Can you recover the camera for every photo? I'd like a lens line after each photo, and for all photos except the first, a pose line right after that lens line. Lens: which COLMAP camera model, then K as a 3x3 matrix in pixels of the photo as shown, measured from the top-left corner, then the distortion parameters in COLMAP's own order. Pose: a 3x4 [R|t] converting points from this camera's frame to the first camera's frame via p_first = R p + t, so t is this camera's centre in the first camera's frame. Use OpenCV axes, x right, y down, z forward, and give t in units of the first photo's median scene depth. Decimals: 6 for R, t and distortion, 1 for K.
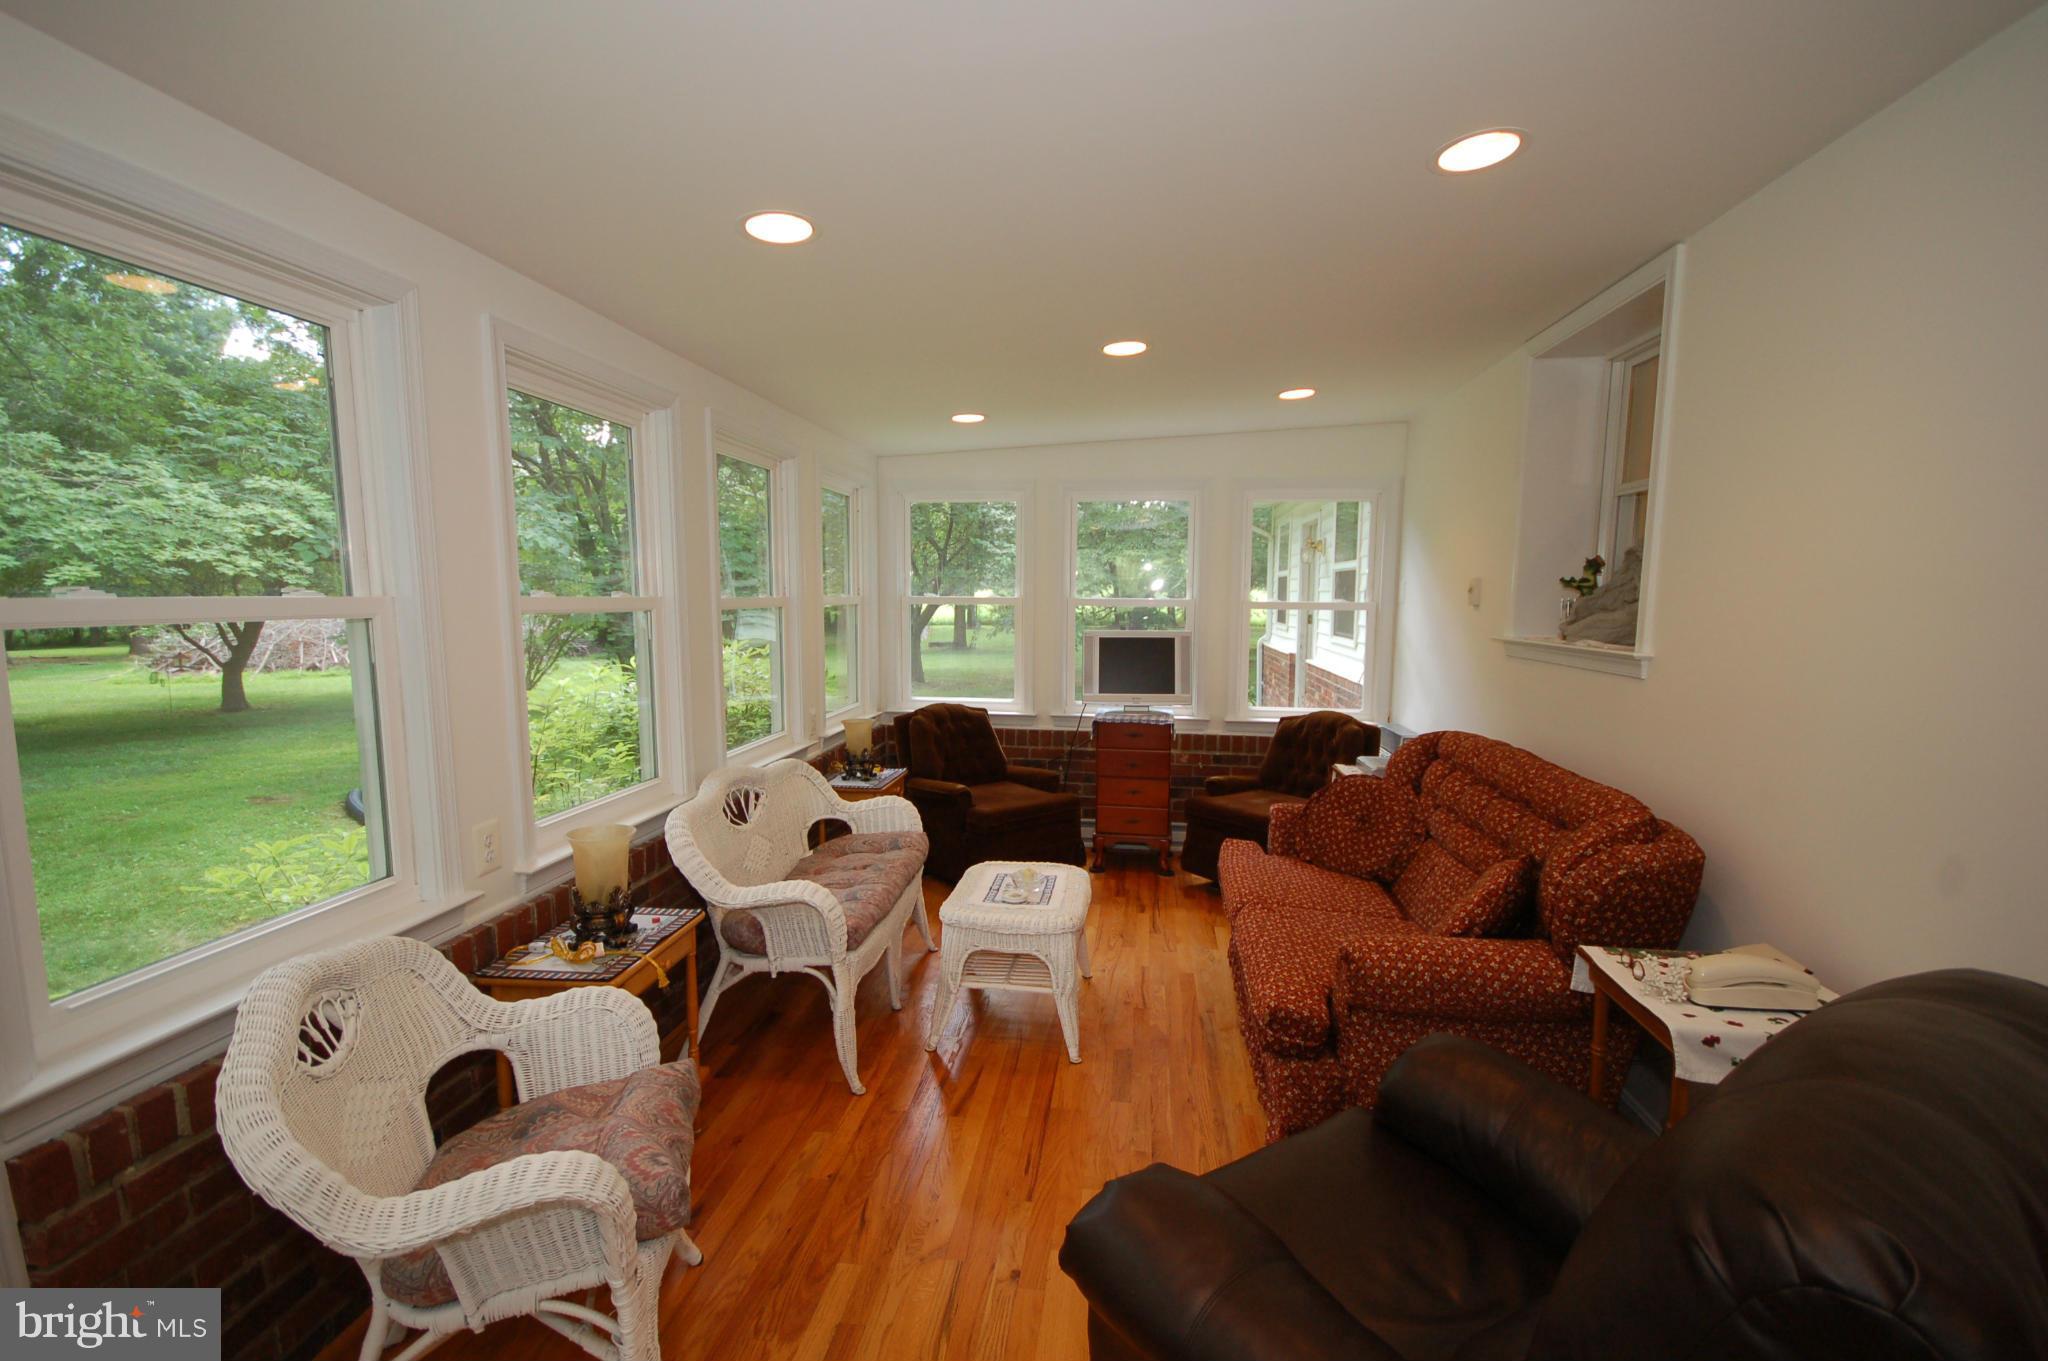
lens RADIAL K [[899.3, 0, 1019.5], [0, 899.3, 693.5], [0, 0, 1]] dist [-0.000757, 0.000321]
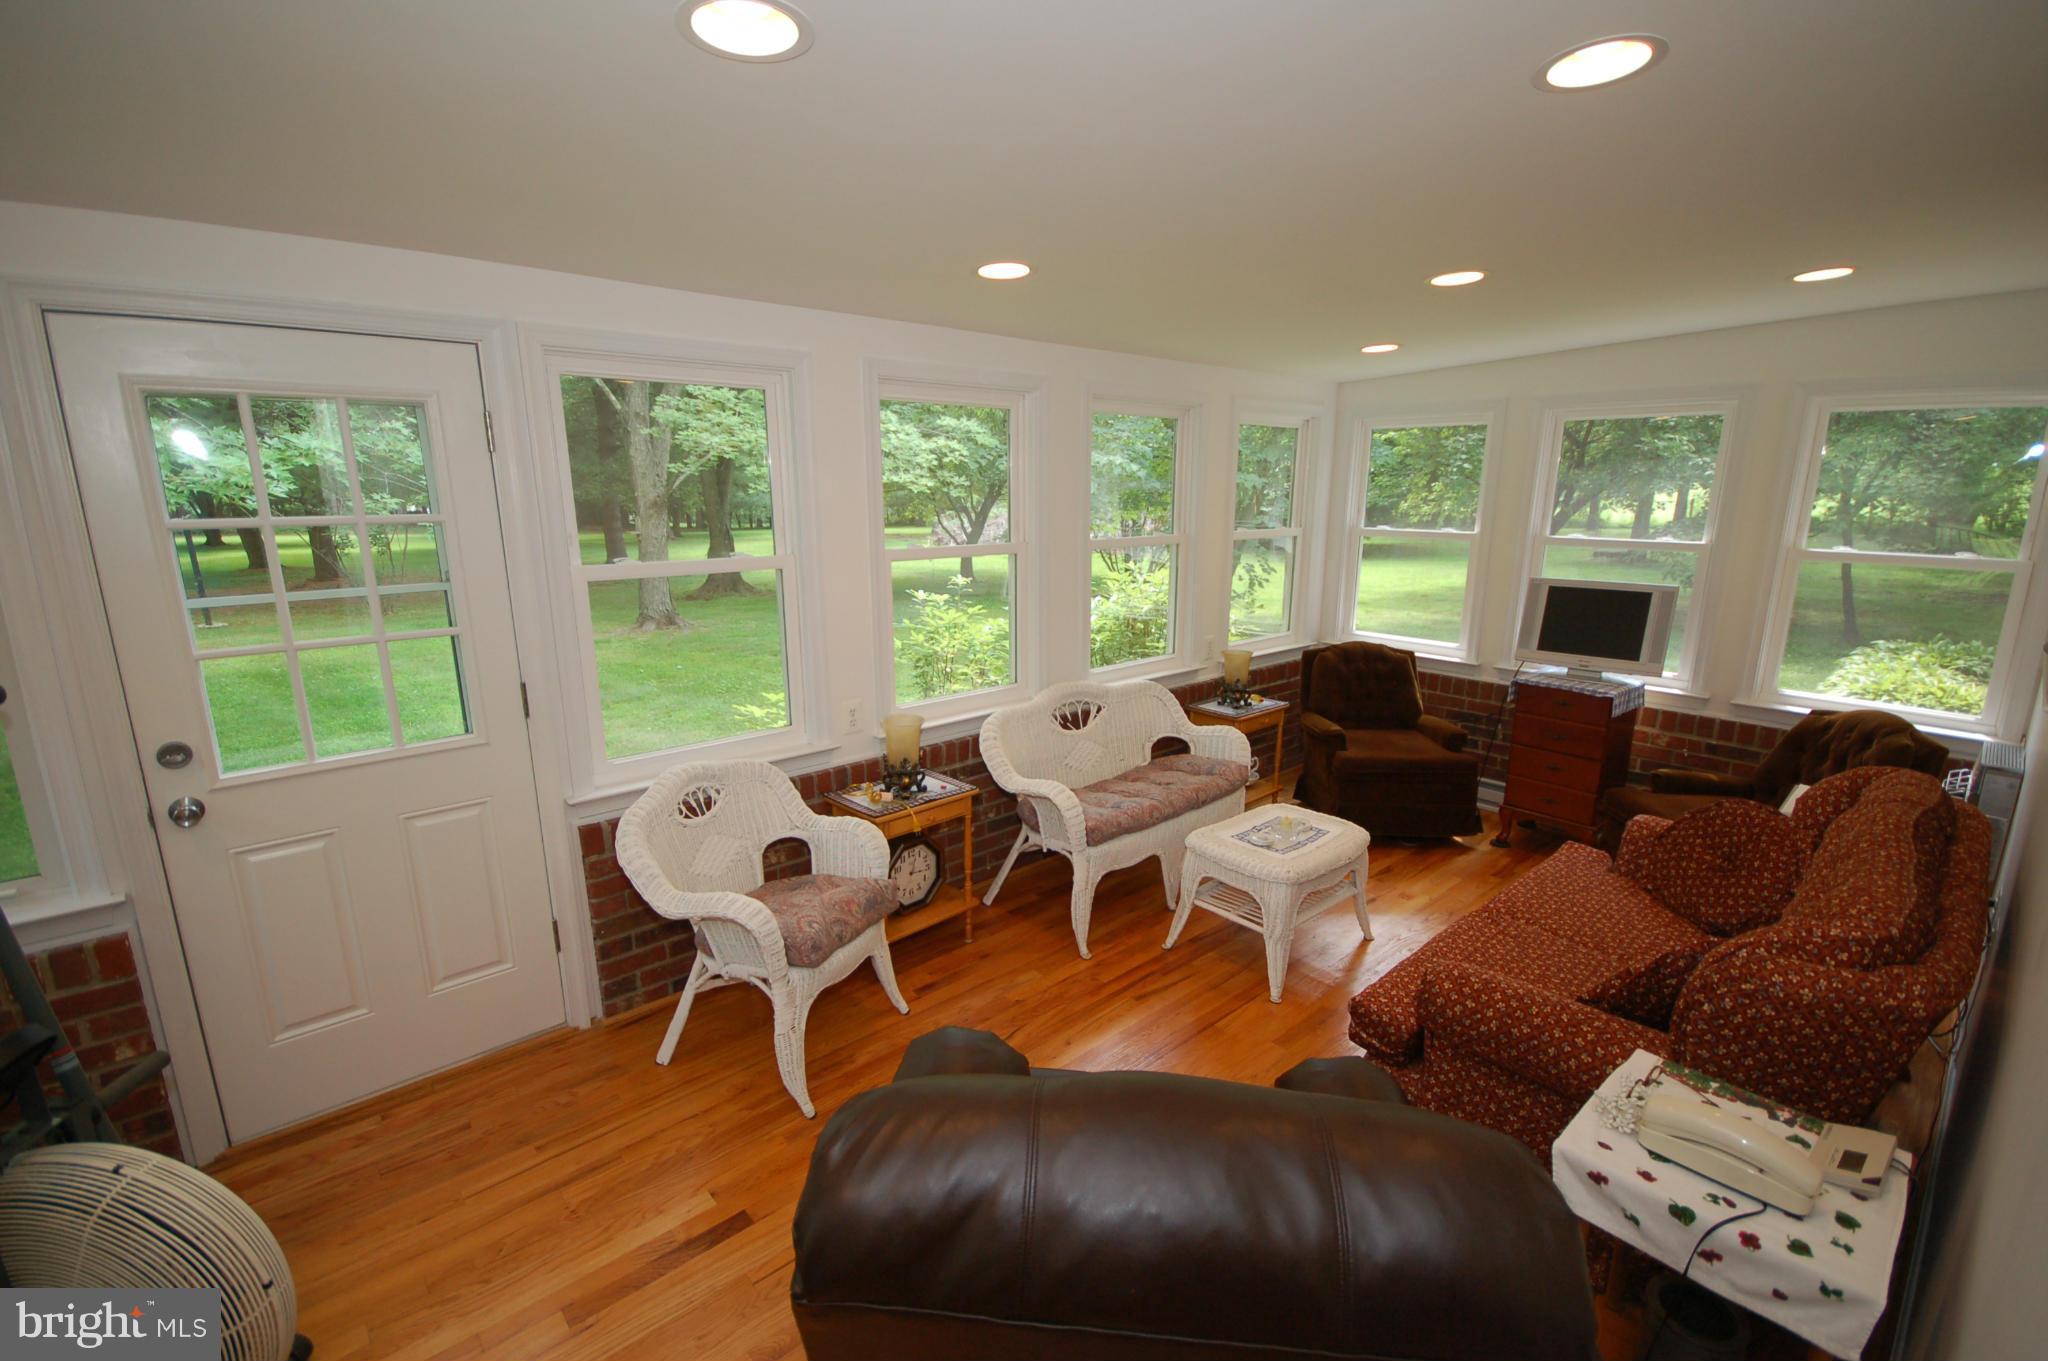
lens RADIAL K [[899.3, 0, 1019.5], [0, 899.3, 693.5], [0, 0, 1]] dist [-0.000757, 0.000321]
pose [[0.761833, 0.146354, -0.631023, 0.394128], [-0.070997, 0.987139, 0.143234, -0.072120], [0.643871, -0.064319, 0.762426, 0.012278]]
